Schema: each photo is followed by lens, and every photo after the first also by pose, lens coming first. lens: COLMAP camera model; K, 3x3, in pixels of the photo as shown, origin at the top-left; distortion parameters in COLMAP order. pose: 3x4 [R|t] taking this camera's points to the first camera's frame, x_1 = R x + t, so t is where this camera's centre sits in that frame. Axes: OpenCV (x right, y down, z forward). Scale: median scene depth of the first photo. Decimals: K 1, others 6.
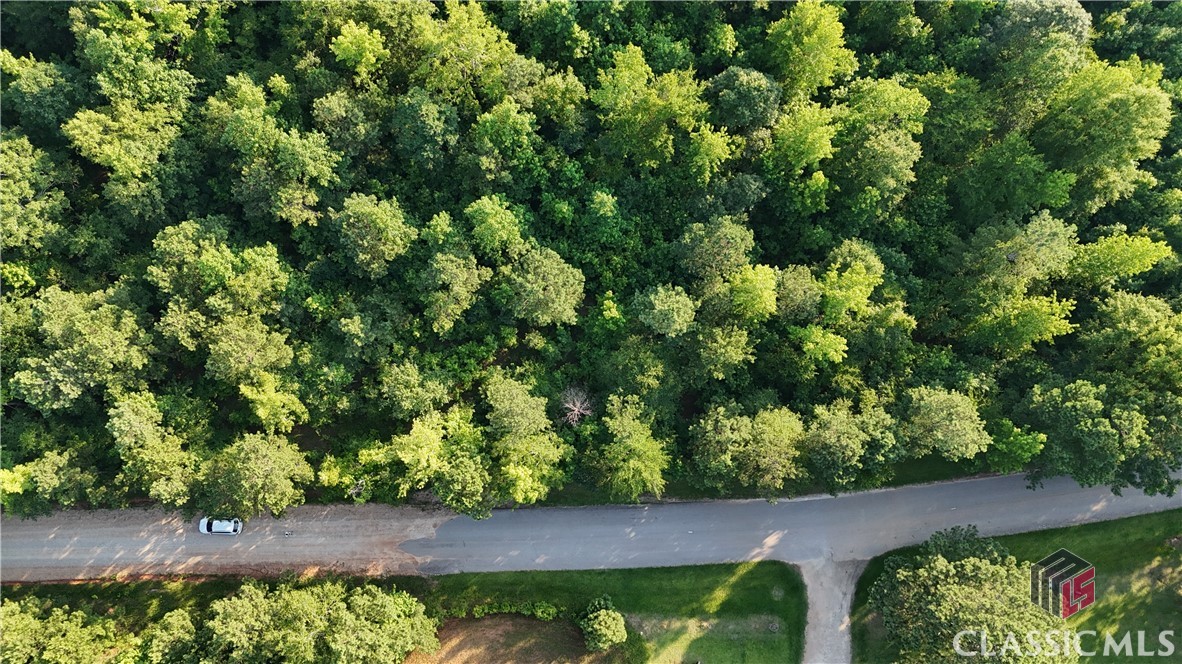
lens RADIAL K [[862.8, 0, 591.0], [0, 862.8, 332.0], [0, 0, 1]] dist [0.082618, -0.082611]
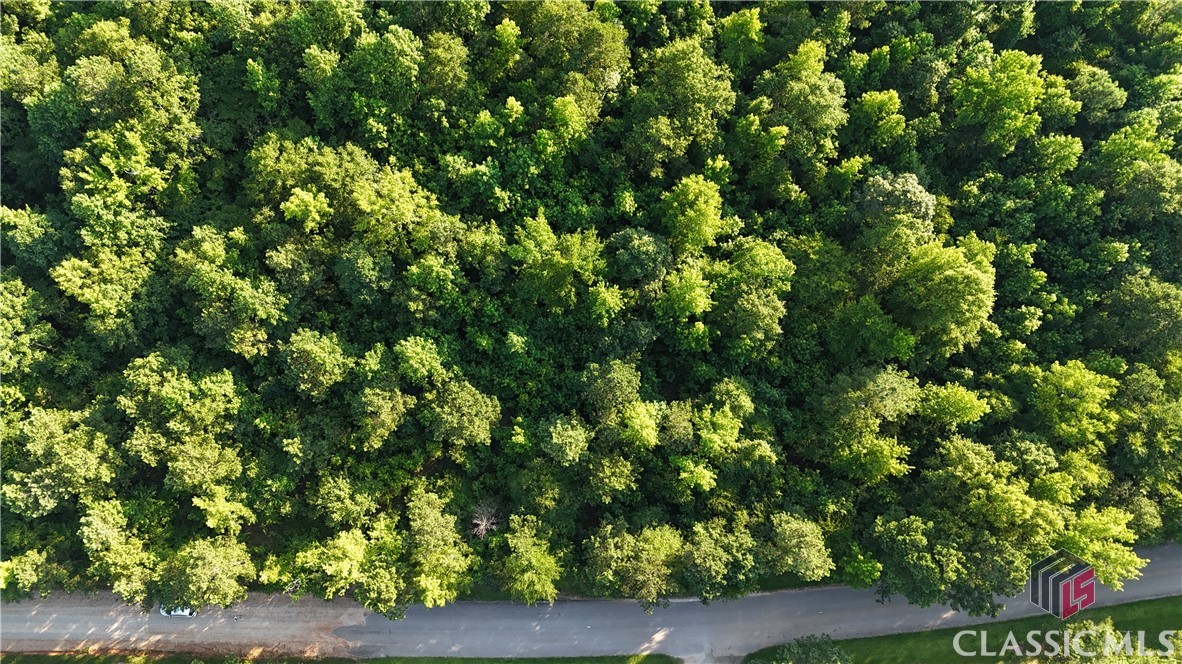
lens RADIAL K [[862.8, 0, 591.0], [0, 862.8, 332.0], [0, 0, 1]] dist [0.082618, -0.082611]
pose [[0.999527, 0.025819, -0.016732, 0.136515], [-0.025910, 0.999651, -0.005234, -0.161585], [0.016591, 0.005665, 0.999846, -0.154123]]
